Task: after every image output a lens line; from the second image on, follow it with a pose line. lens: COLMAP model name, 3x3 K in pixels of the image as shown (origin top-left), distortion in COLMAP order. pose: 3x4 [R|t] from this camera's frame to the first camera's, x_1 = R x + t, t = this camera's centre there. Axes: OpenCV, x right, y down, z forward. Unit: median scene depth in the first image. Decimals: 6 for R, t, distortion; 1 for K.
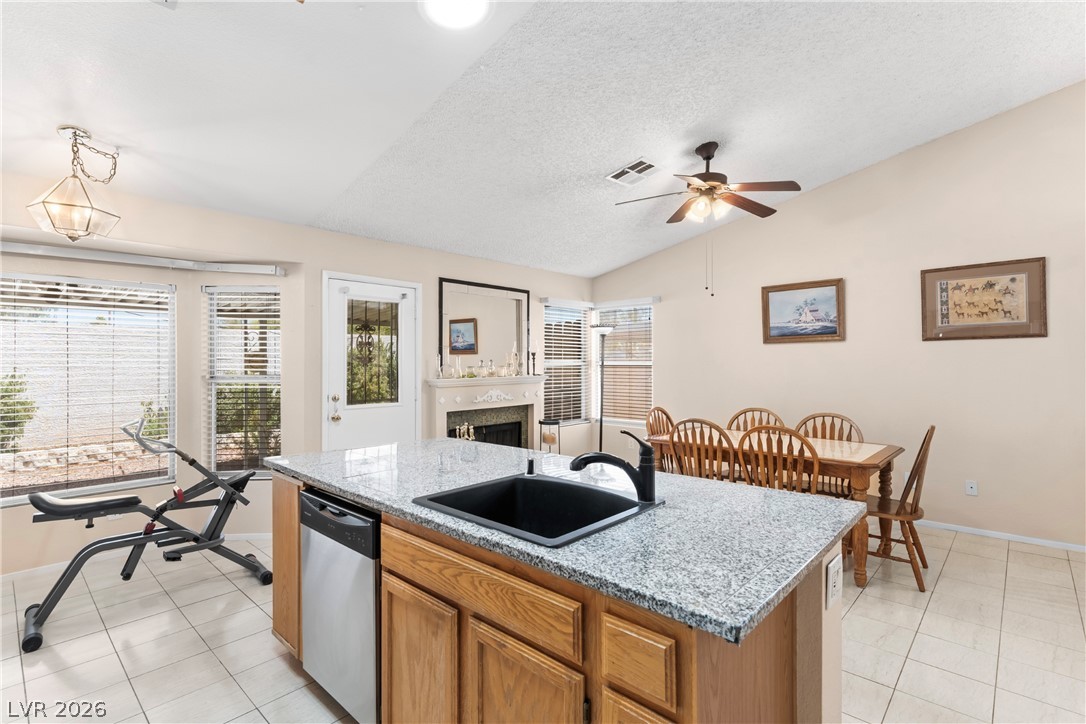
lens RADIAL K [[512.4, 0, 545.8], [0, 512.4, 359.2], [0, 0, 1]] dist [-0.000118, 0.000534]
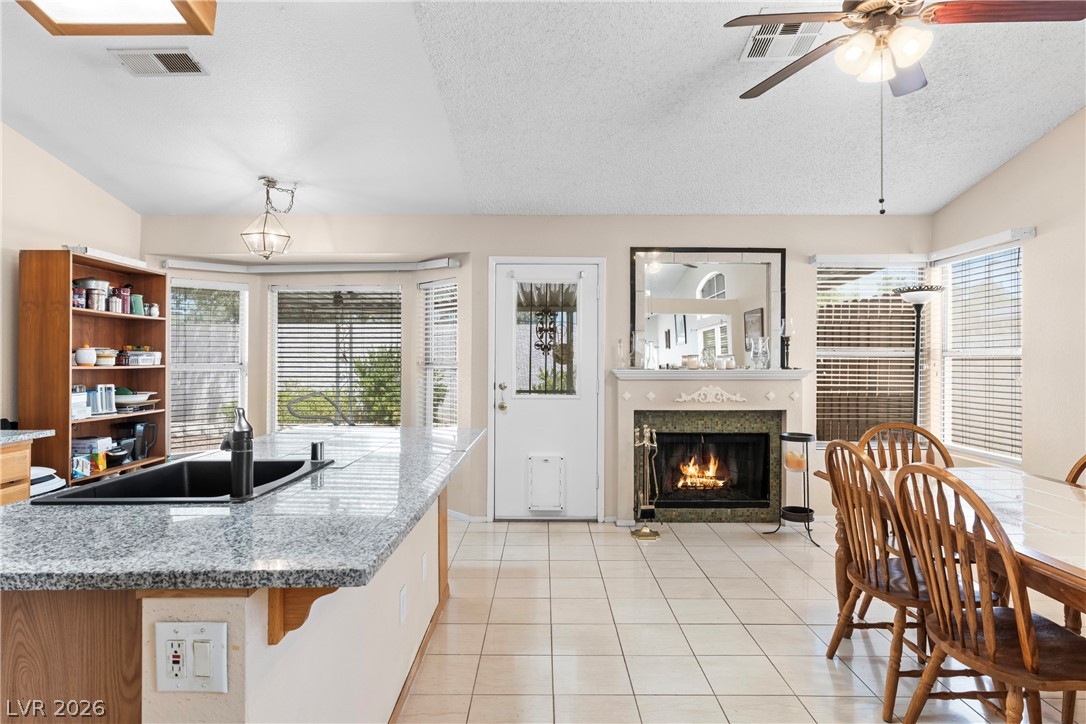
lens RADIAL K [[597.0, 0, 541.1], [0, 597.0, 358.3], [0, 0, 1]] dist [0.000896, 0.000117]
pose [[0.677268, 0.000122, -0.735736, 0.477063], [-0.000121, 1.000000, 0.000054, 0.023254], [0.735736, 0.000053, 0.677268, 0.281721]]
